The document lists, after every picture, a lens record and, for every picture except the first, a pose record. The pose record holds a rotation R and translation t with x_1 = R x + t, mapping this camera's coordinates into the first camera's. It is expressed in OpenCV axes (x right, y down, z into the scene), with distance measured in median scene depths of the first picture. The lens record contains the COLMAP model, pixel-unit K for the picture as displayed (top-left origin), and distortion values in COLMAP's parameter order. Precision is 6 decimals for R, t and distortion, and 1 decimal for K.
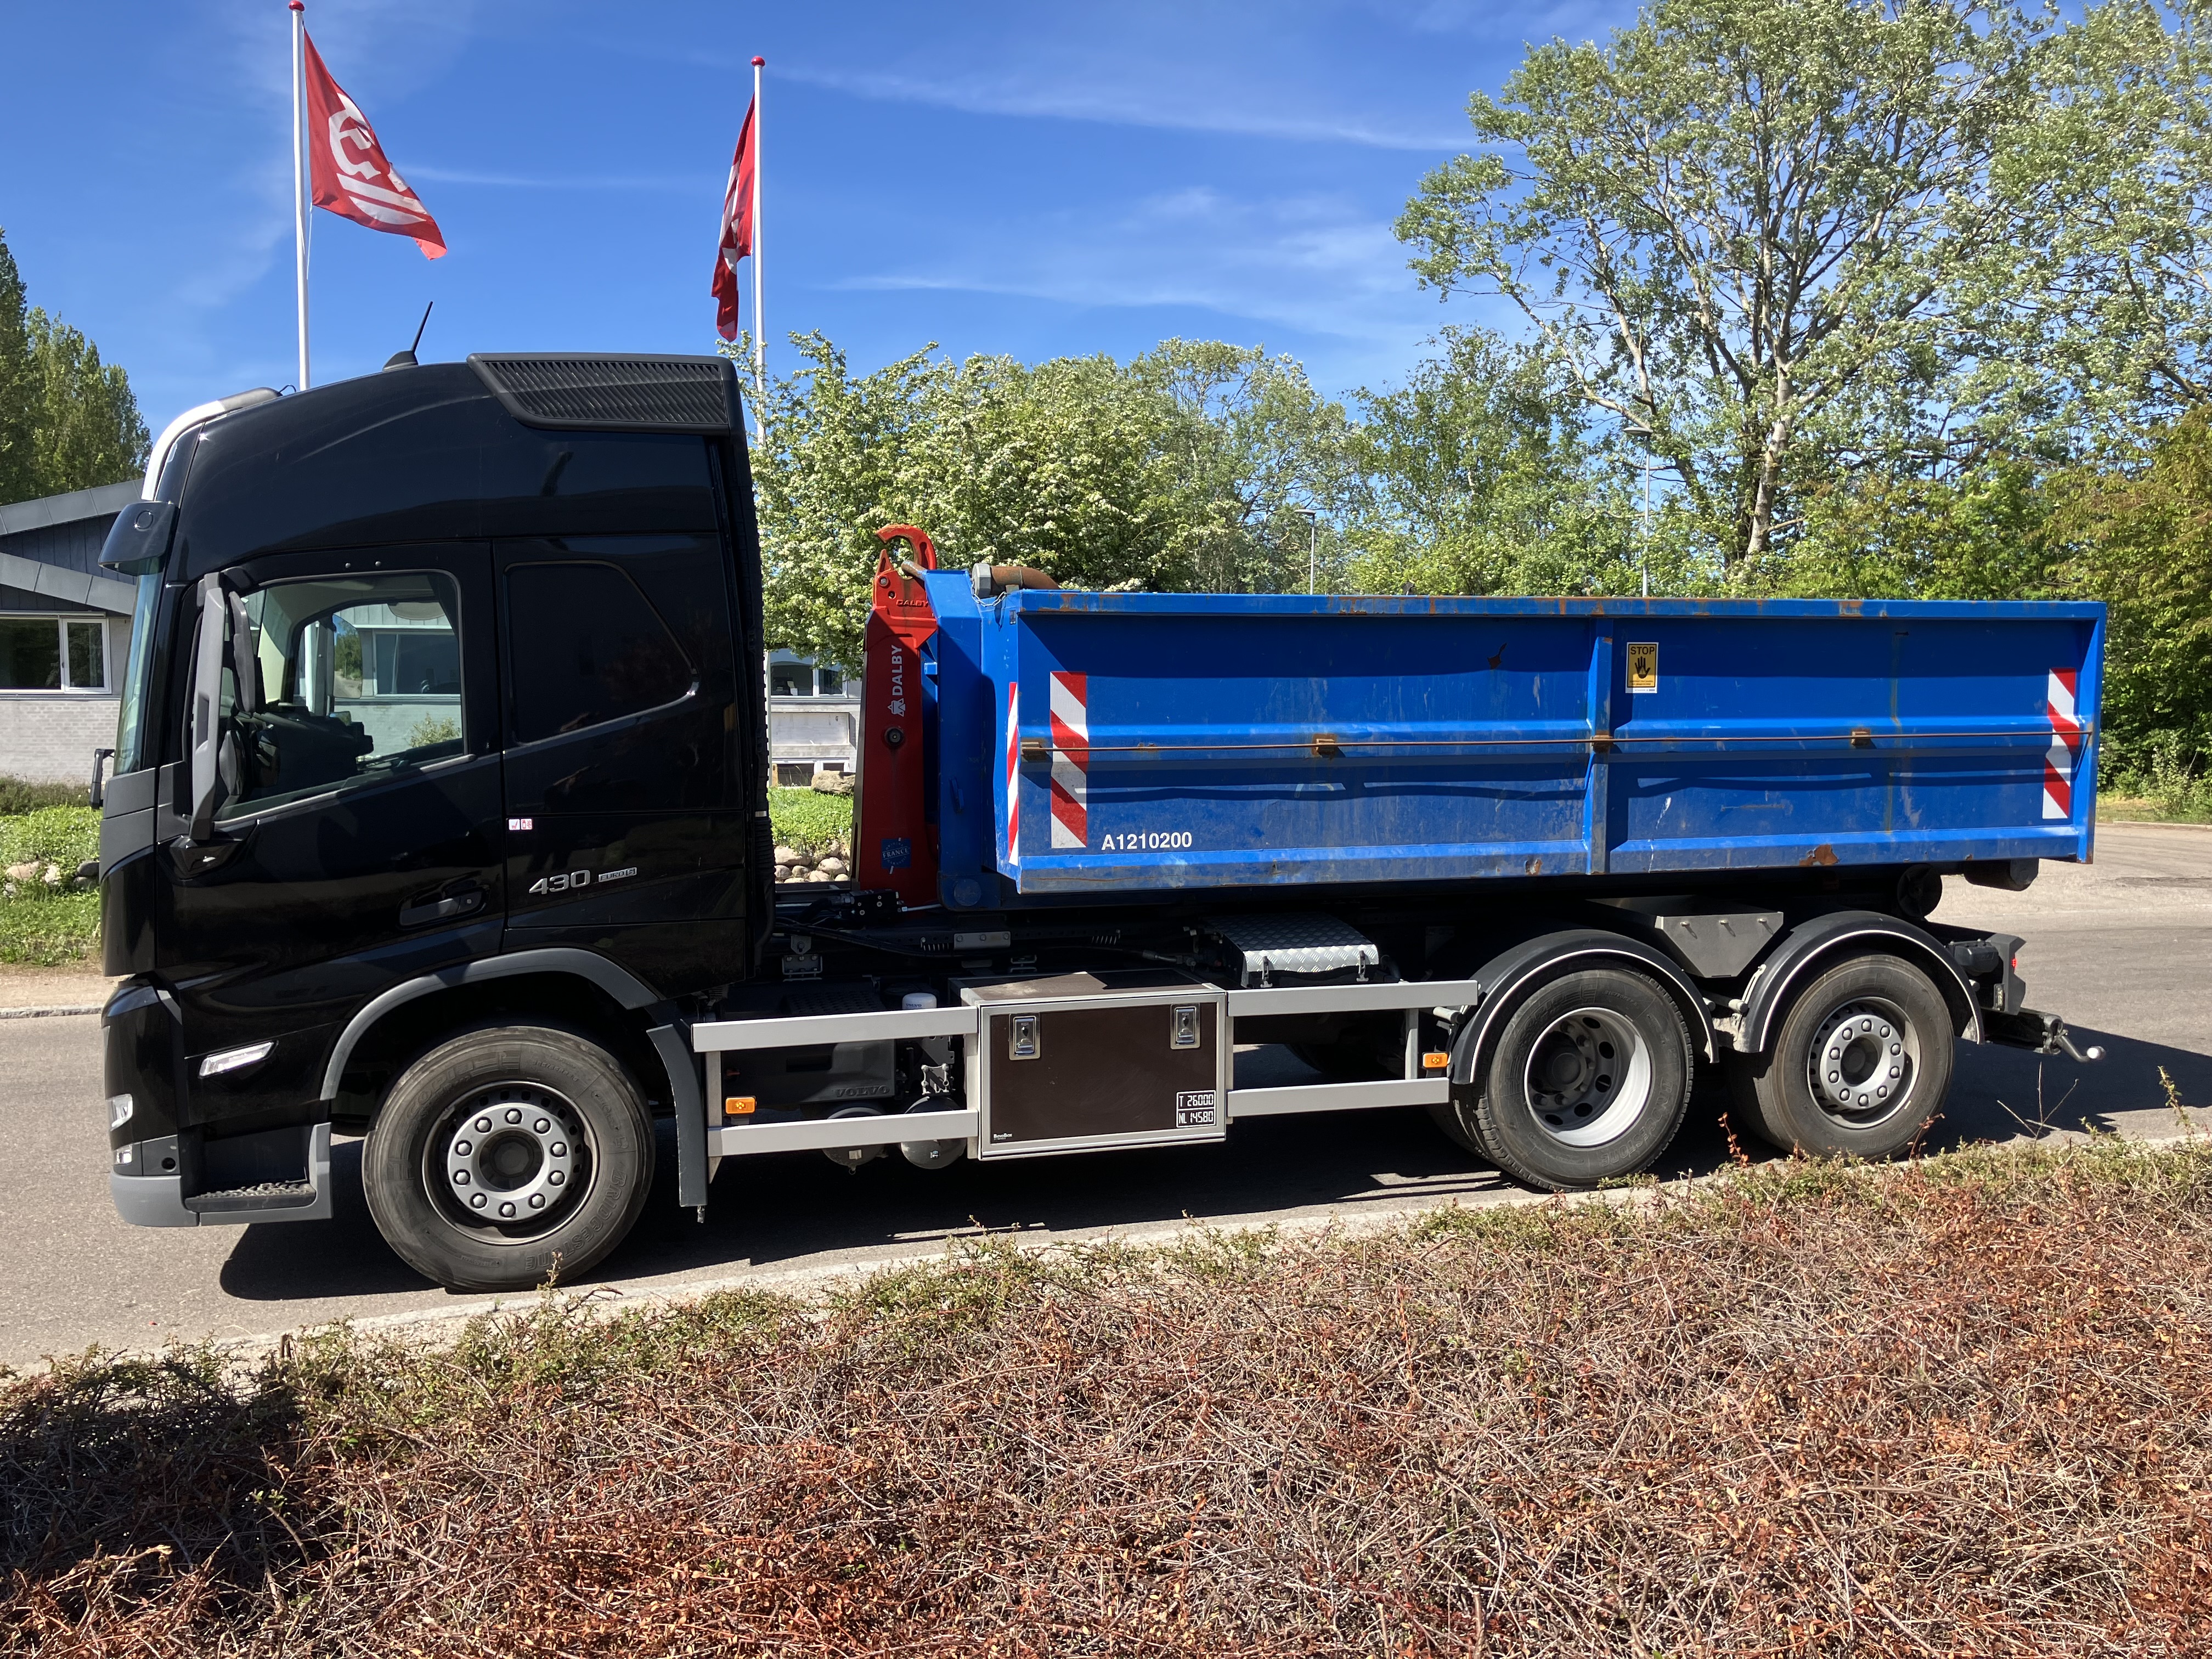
lens RADIAL K [[1808.7, 0, 1106.0], [0, 1808.7, 829.5], [0, 0, 1]] dist [0.058836, -0.073511]
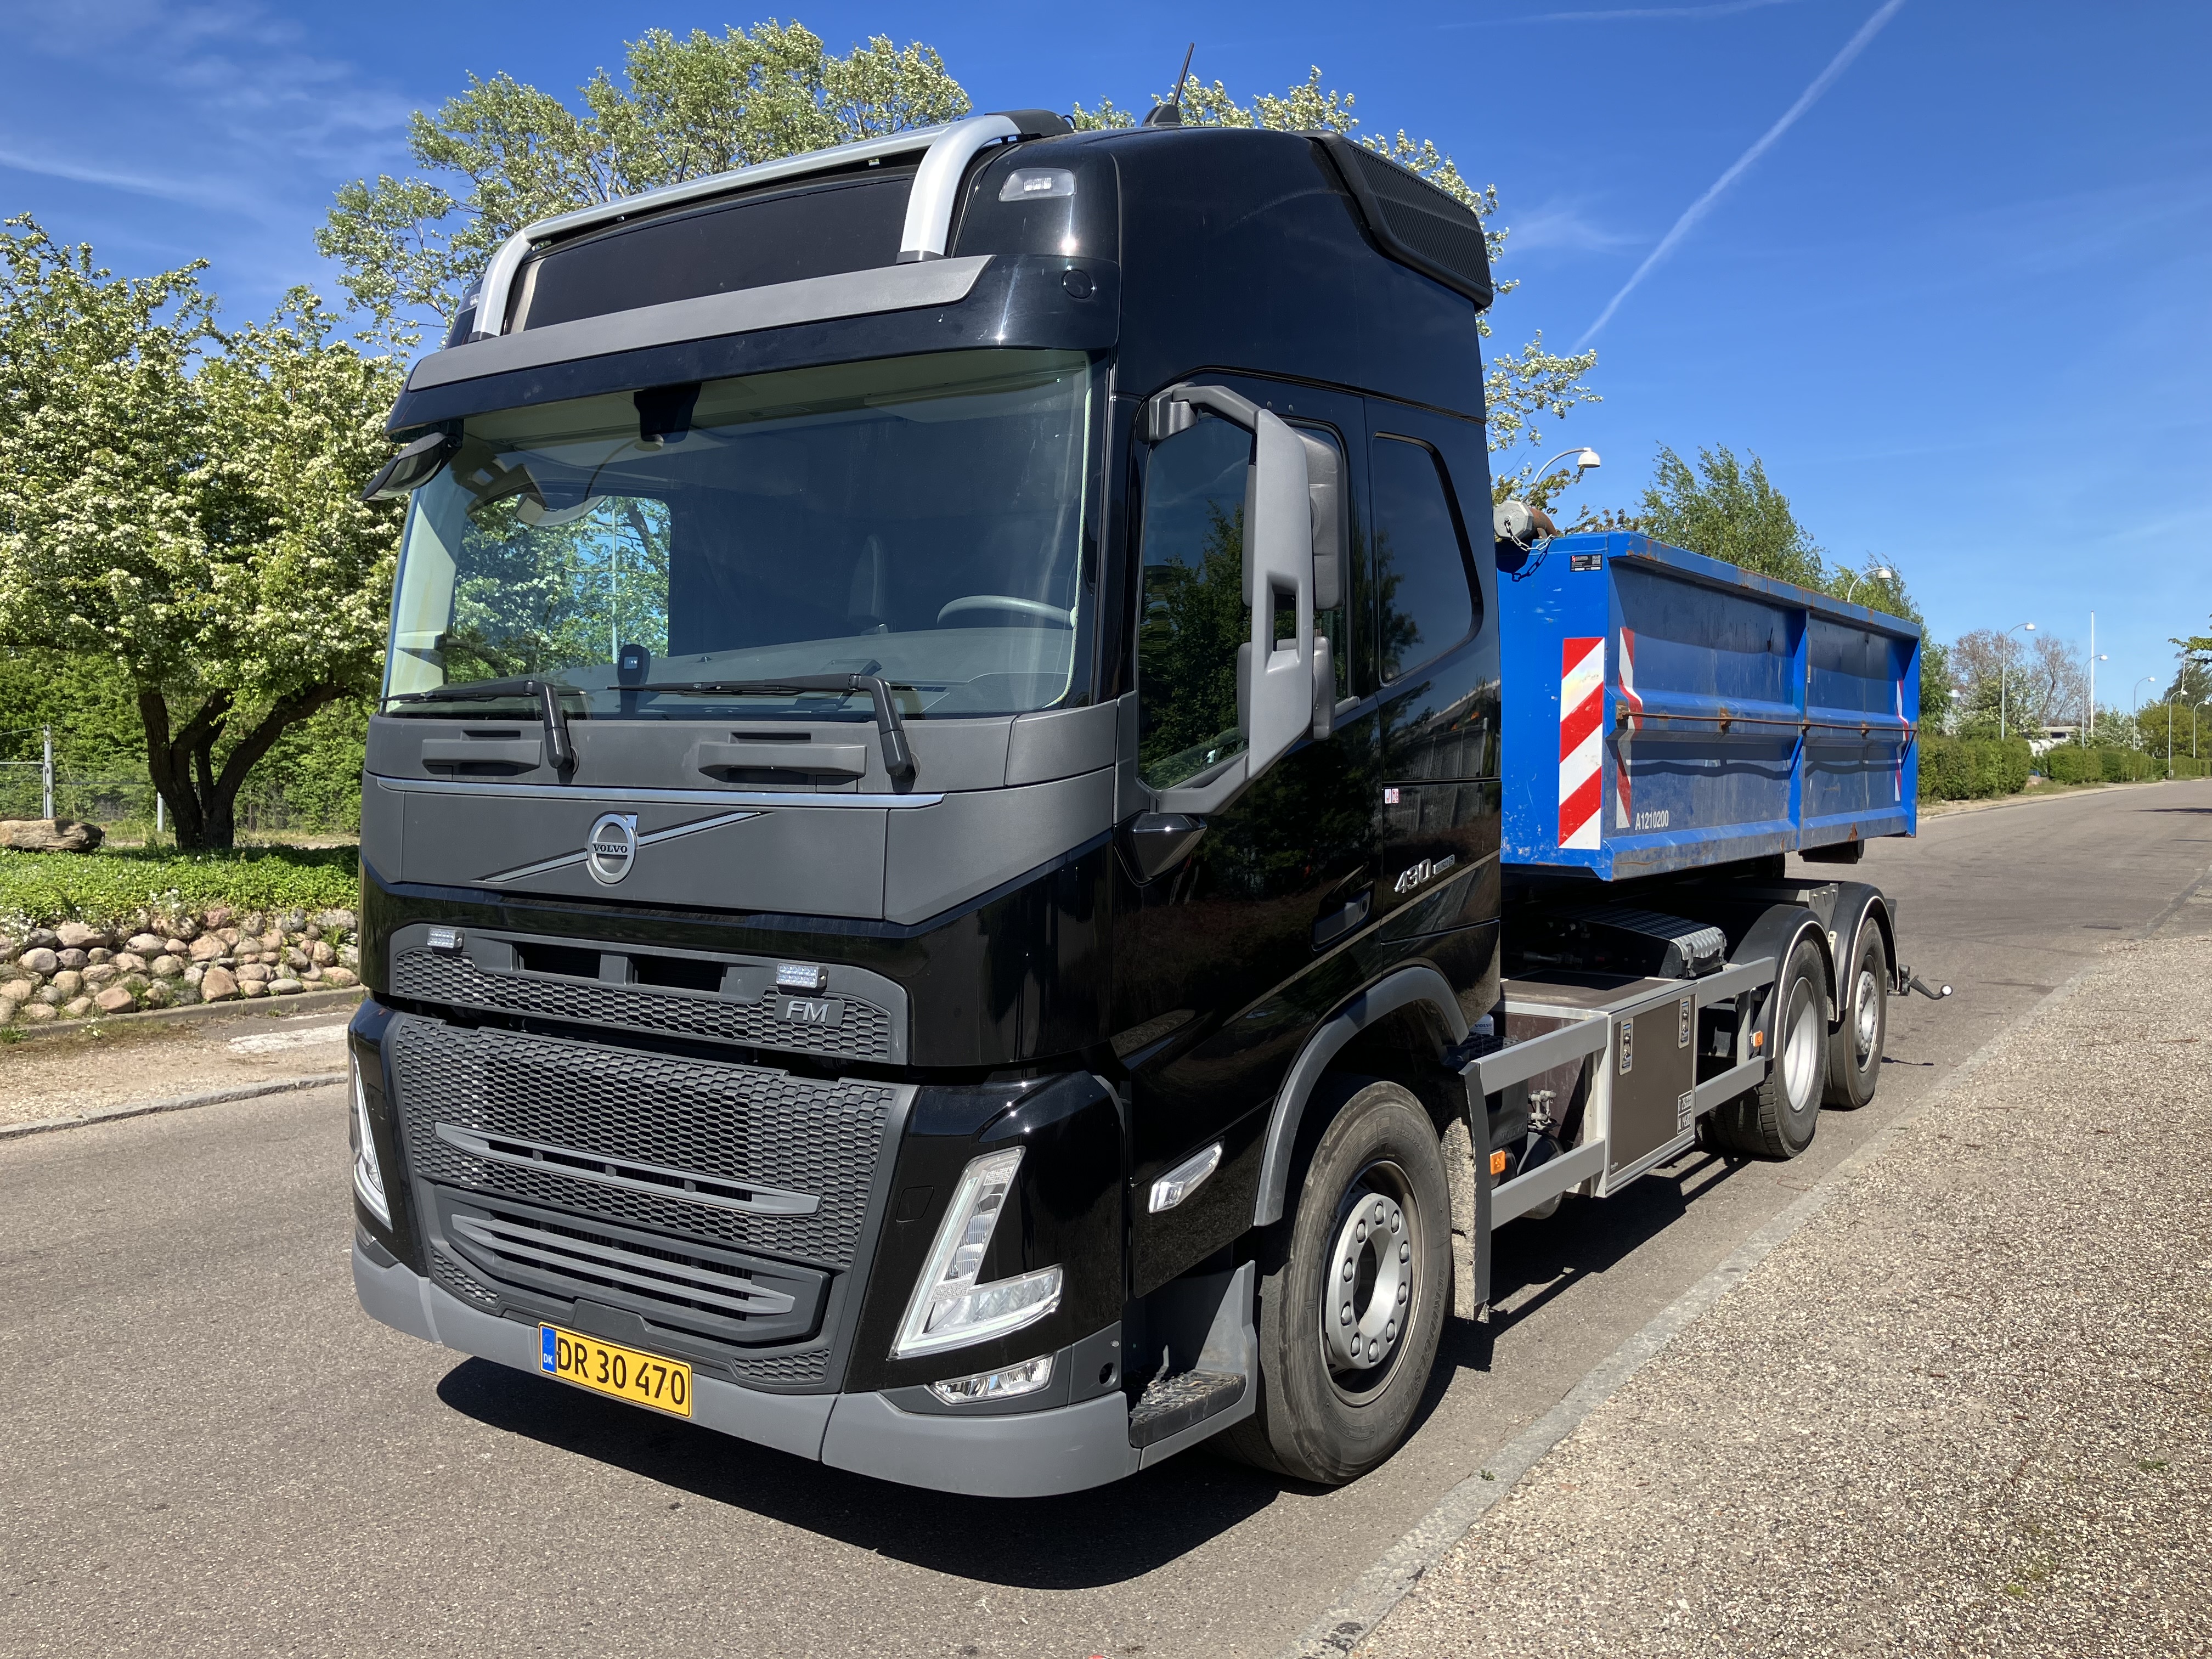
lens RADIAL K [[1811.6, 0, 1052.8], [0, 1811.6, 820.1], [0, 0, 1]] dist [0.002132, -0.002087]
pose [[0.777518, -0.017393, 0.628620, -0.706167], [0.045958, 0.998516, -0.029216, 0.017306], [-0.627179, 0.051606, 0.777164, 0.437656]]
